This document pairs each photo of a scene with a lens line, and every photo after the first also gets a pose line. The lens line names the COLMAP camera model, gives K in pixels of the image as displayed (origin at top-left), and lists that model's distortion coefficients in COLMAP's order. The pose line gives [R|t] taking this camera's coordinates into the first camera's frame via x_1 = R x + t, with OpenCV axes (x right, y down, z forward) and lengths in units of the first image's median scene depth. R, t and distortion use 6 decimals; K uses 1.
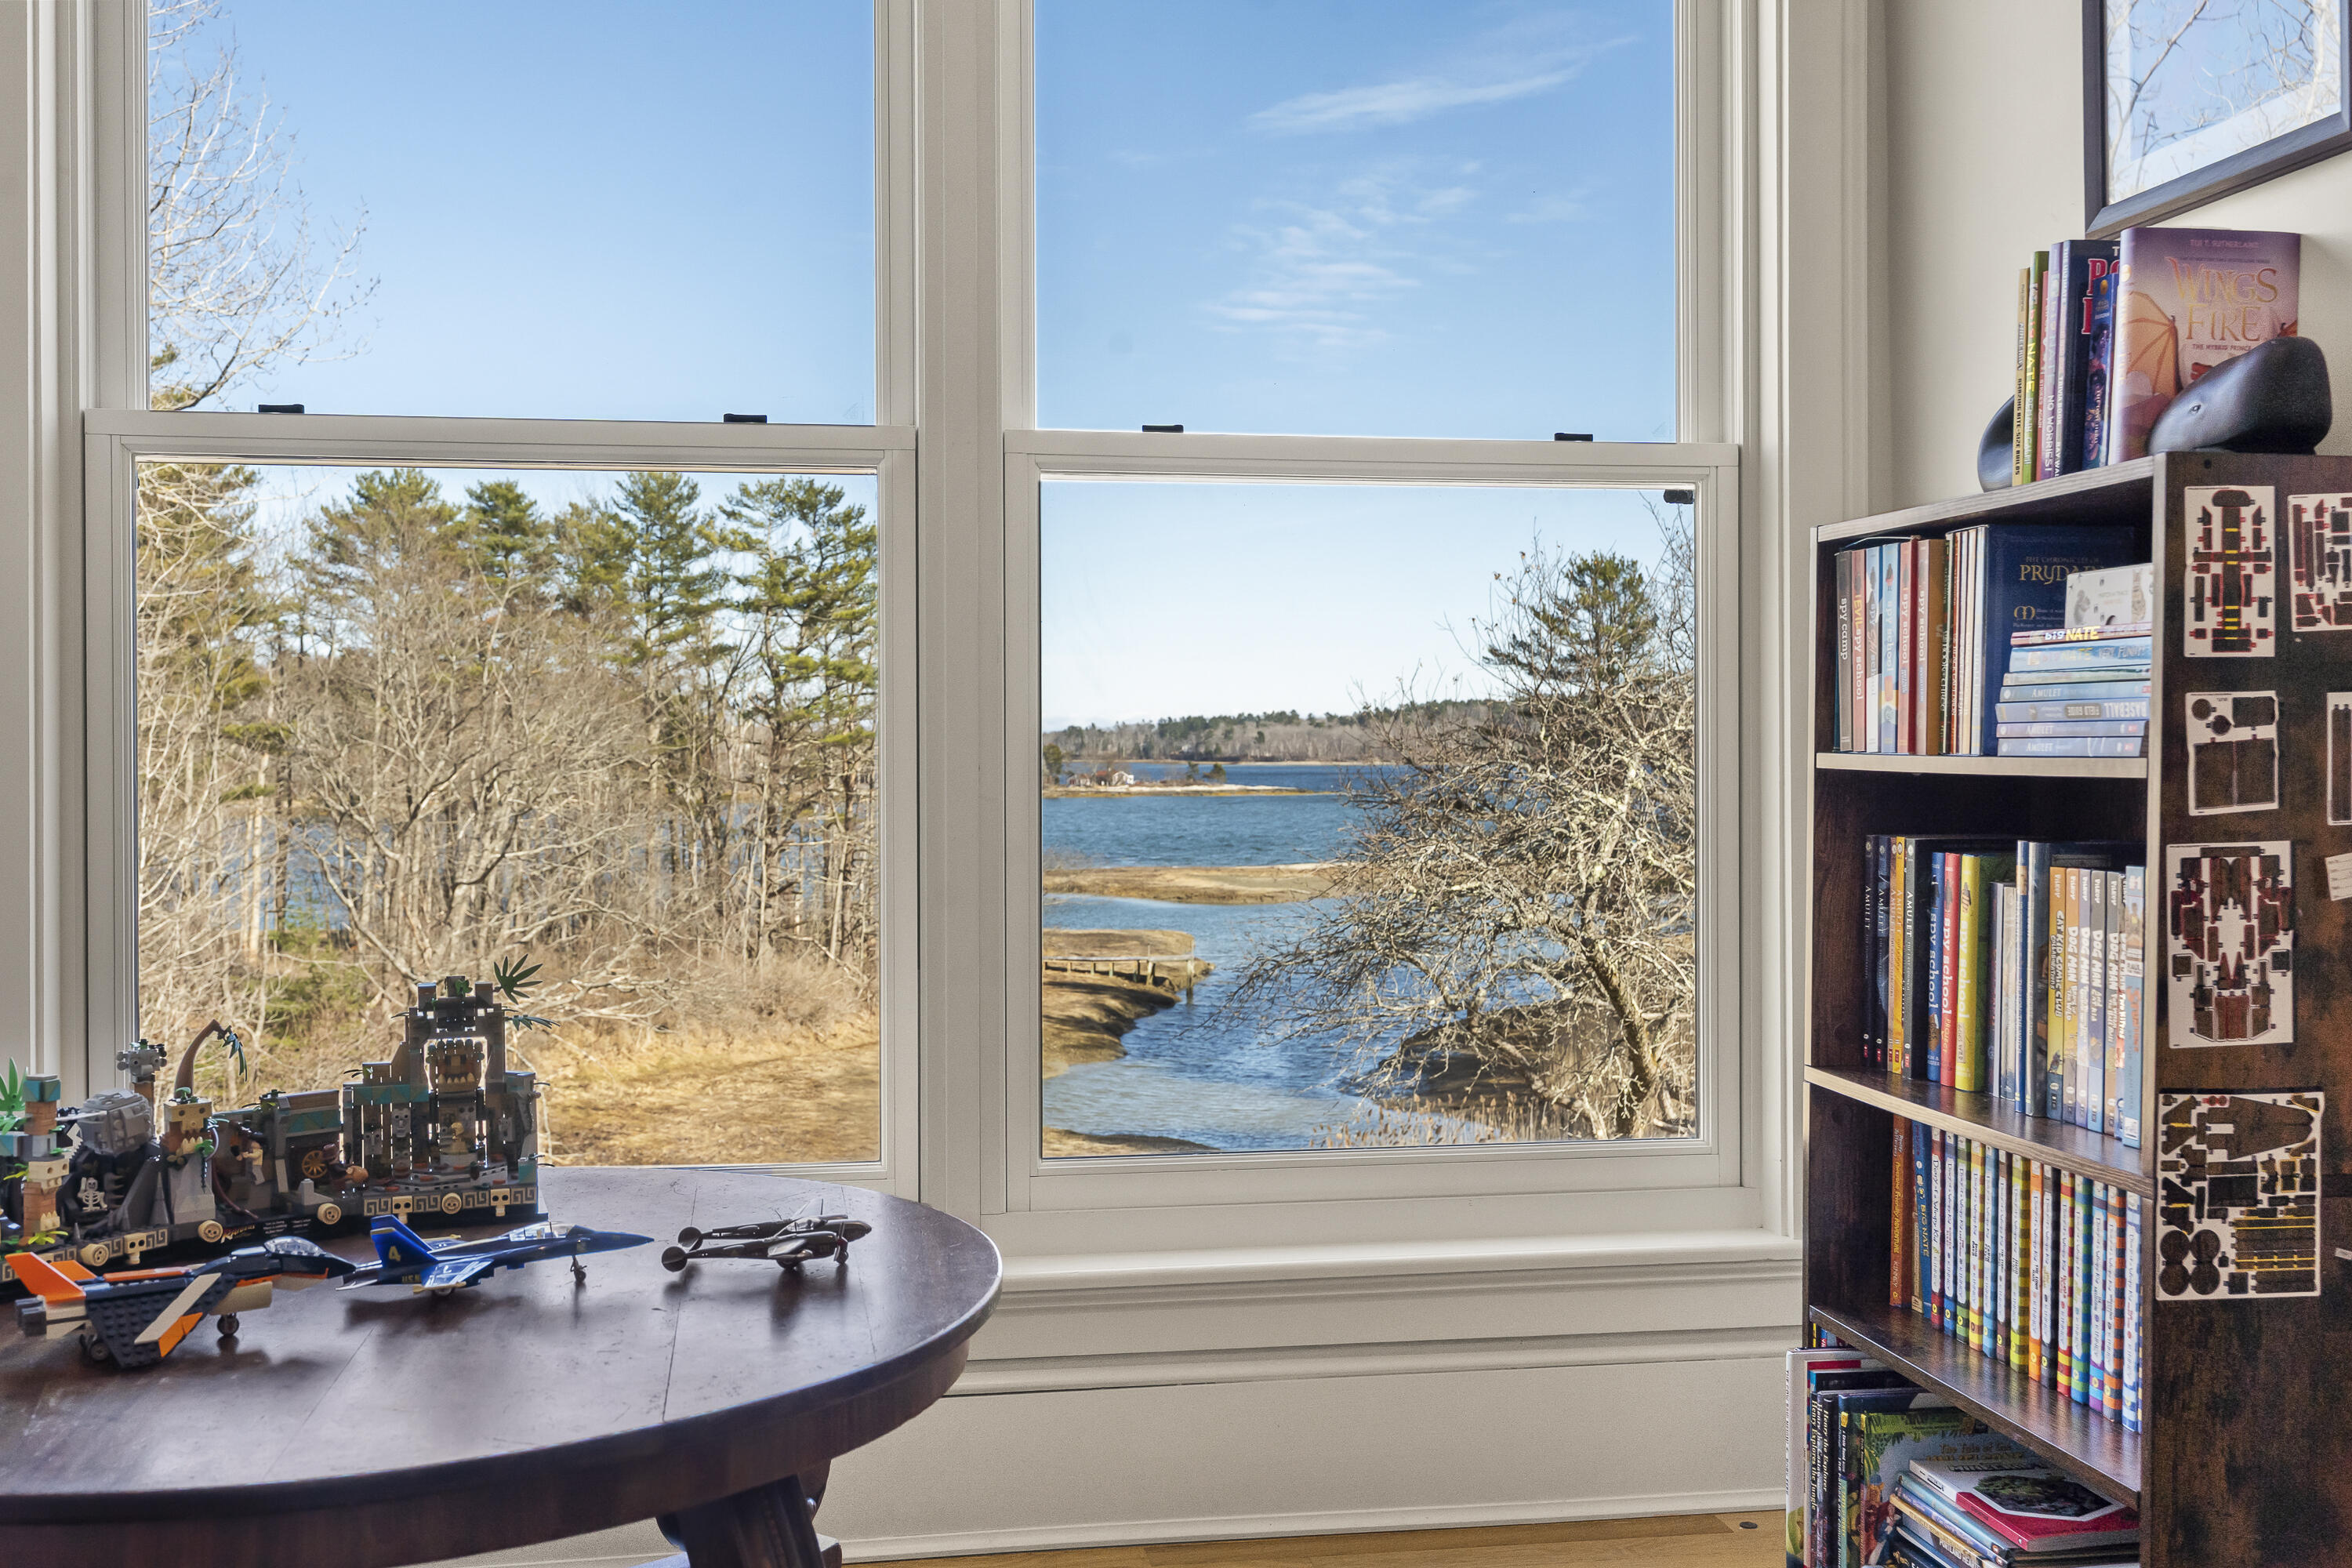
lens RADIAL K [[2343.4, 0, 1167.0], [0, 2343.4, 765.3], [0, 0, 1]] dist [0.019185, 0.000000]
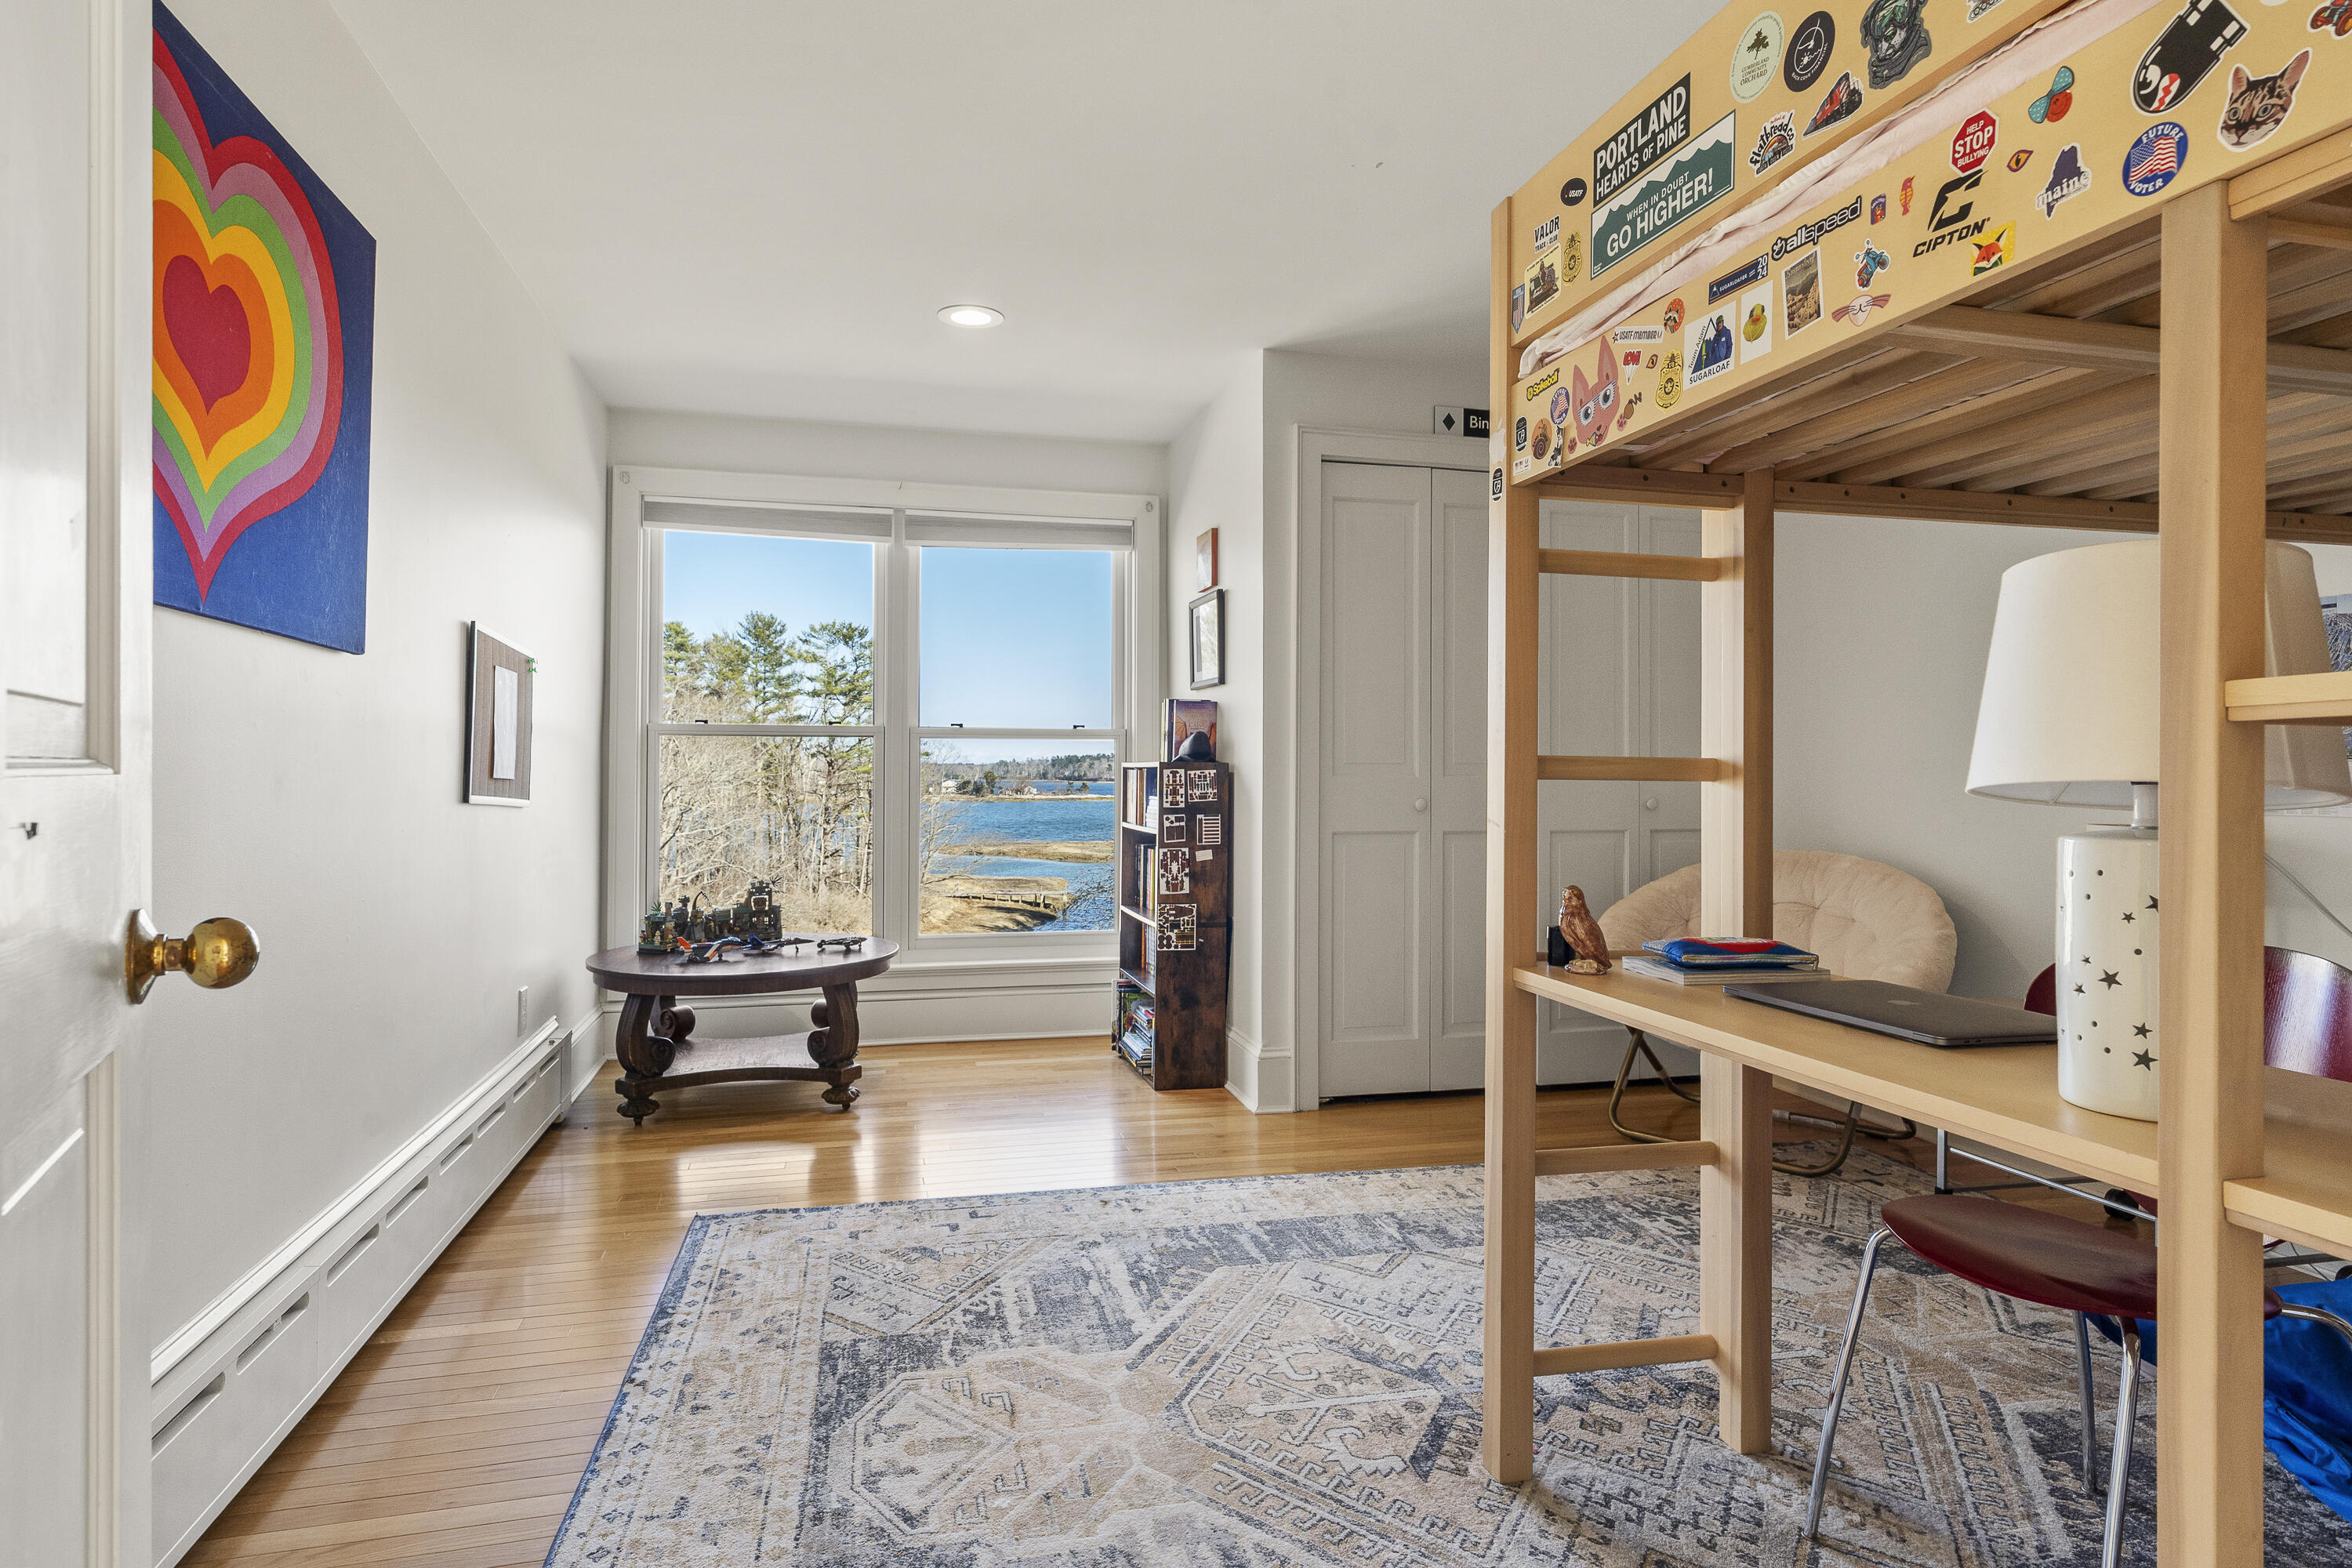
lens RADIAL K [[1337.9, 0, 1166.1], [0, 1337.9, 774.7], [0, 0, 1]] dist [-0.020411, -0.000207]
pose [[0.996629, 0.005833, 0.081833, 0.198490], [-0.005300, 0.999963, -0.006726, -0.078926], [-0.081869, 0.006270, 0.996623, -1.346467]]
